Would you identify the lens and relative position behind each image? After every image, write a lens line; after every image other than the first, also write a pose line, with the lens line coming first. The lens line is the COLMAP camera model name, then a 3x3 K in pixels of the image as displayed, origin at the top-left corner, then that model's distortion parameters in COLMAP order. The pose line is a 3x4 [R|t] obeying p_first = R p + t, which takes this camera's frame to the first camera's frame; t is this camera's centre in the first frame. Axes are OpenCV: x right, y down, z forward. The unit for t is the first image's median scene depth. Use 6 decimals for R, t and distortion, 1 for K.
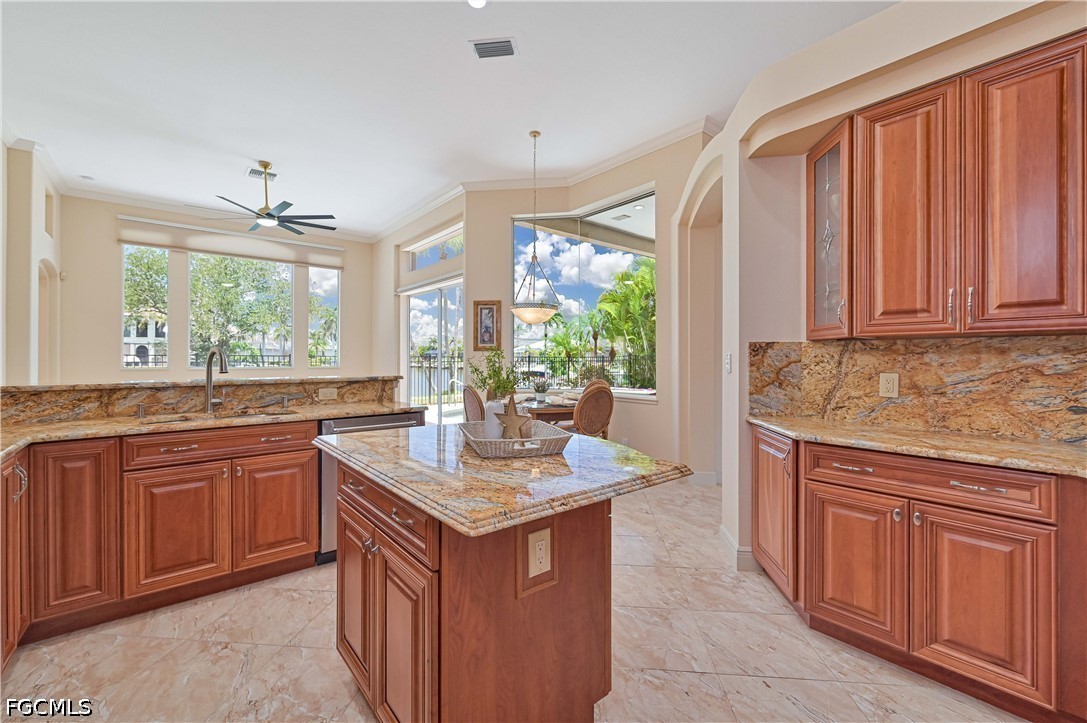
lens RADIAL K [[456.7, 0, 549.2], [0, 456.7, 362.7], [0, 0, 1]] dist [-0.002793, -0.000643]
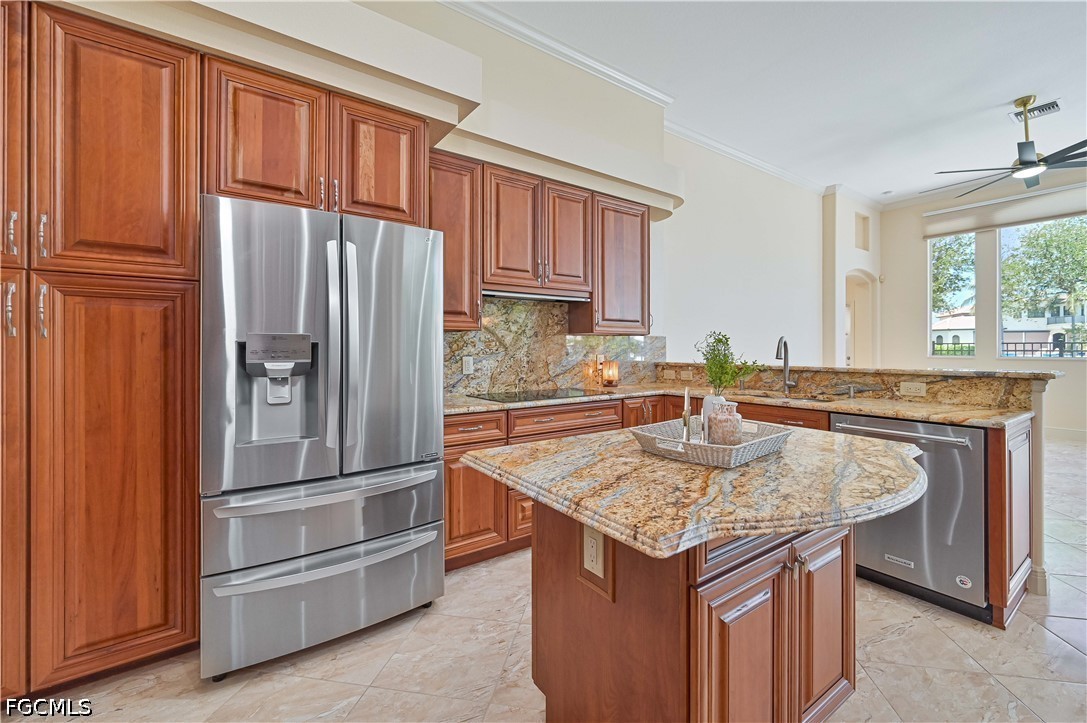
lens RADIAL K [[447.0, 0, 548.7], [0, 447.0, 347.0], [0, 0, 1]] dist [0.012501, -0.000268]
pose [[-0.084186, -0.003107, -0.996445, 0.224216], [-0.005657, 0.999981, -0.002640, -0.001096], [0.996434, 0.005415, -0.084202, 0.240628]]
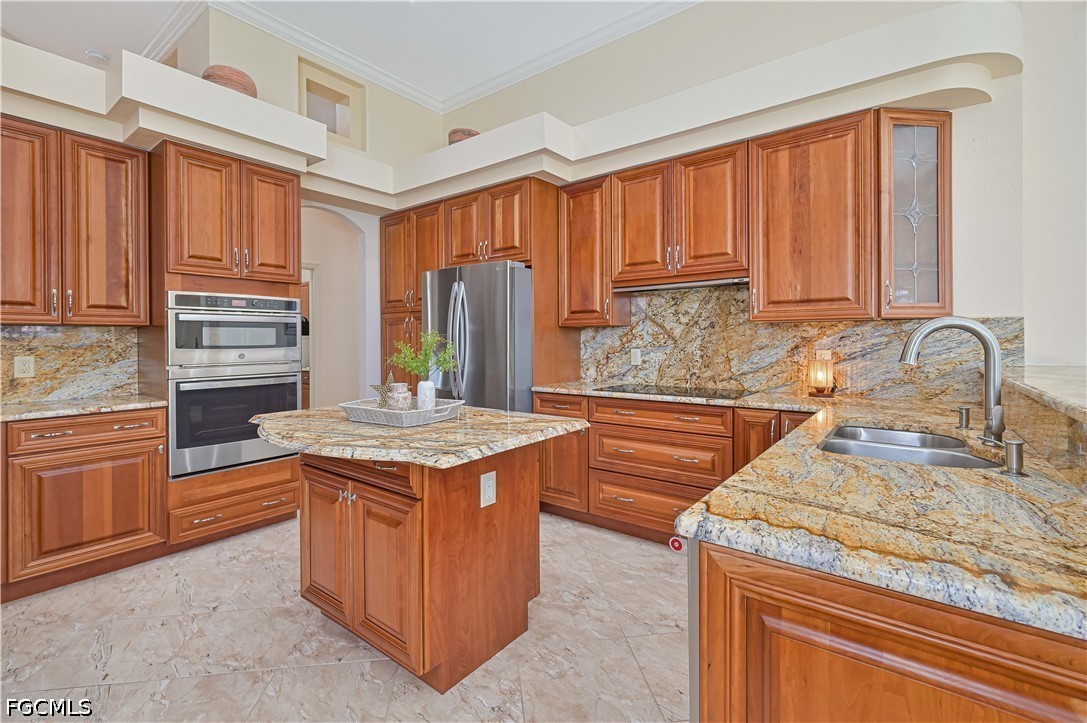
lens RADIAL K [[456.7, 0, 549.7], [0, 456.7, 339.7], [0, 0, 1]] dist [-0.002793, -0.000643]
pose [[-0.972453, 0.003230, -0.233076, -0.062168], [0.002574, 0.999992, 0.003121, -0.004416], [0.233084, 0.002435, -0.972454, 0.657308]]
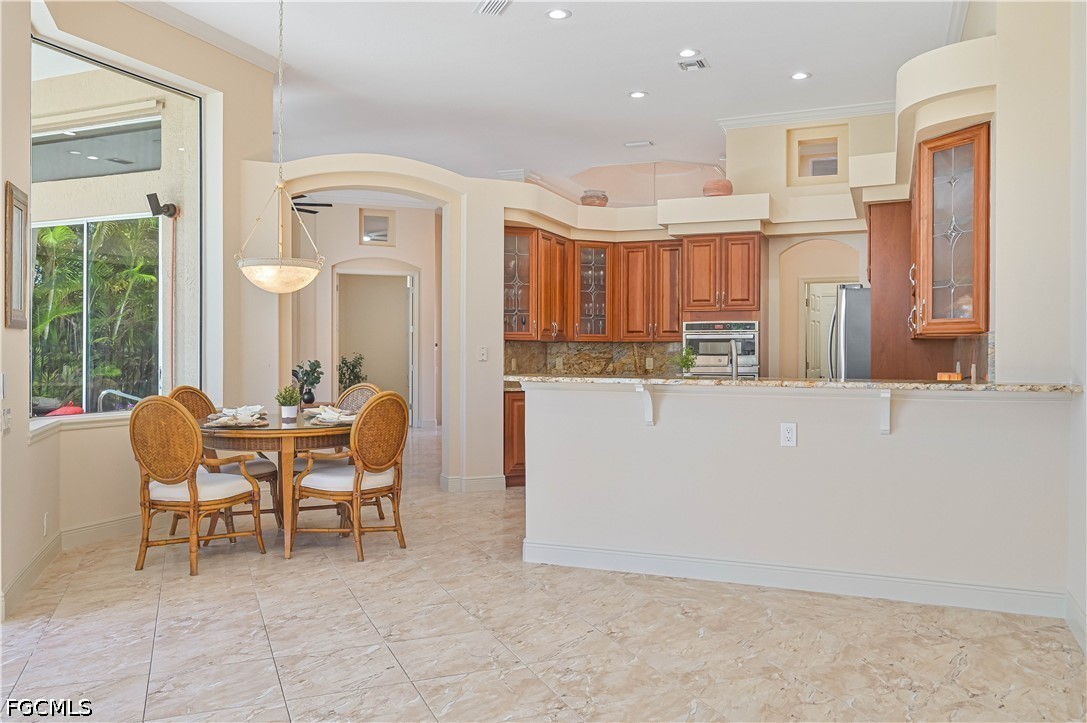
lens RADIAL K [[859.8, 0, 536.0], [0, 859.8, 355.6], [0, 0, 1]] dist [-0.007788, 0.001007]
pose [[-0.465278, -0.009126, 0.885117, -1.034465], [0.001493, 0.999937, 0.011094, -0.011052], [-0.885163, 0.006483, -0.465235, 1.067487]]
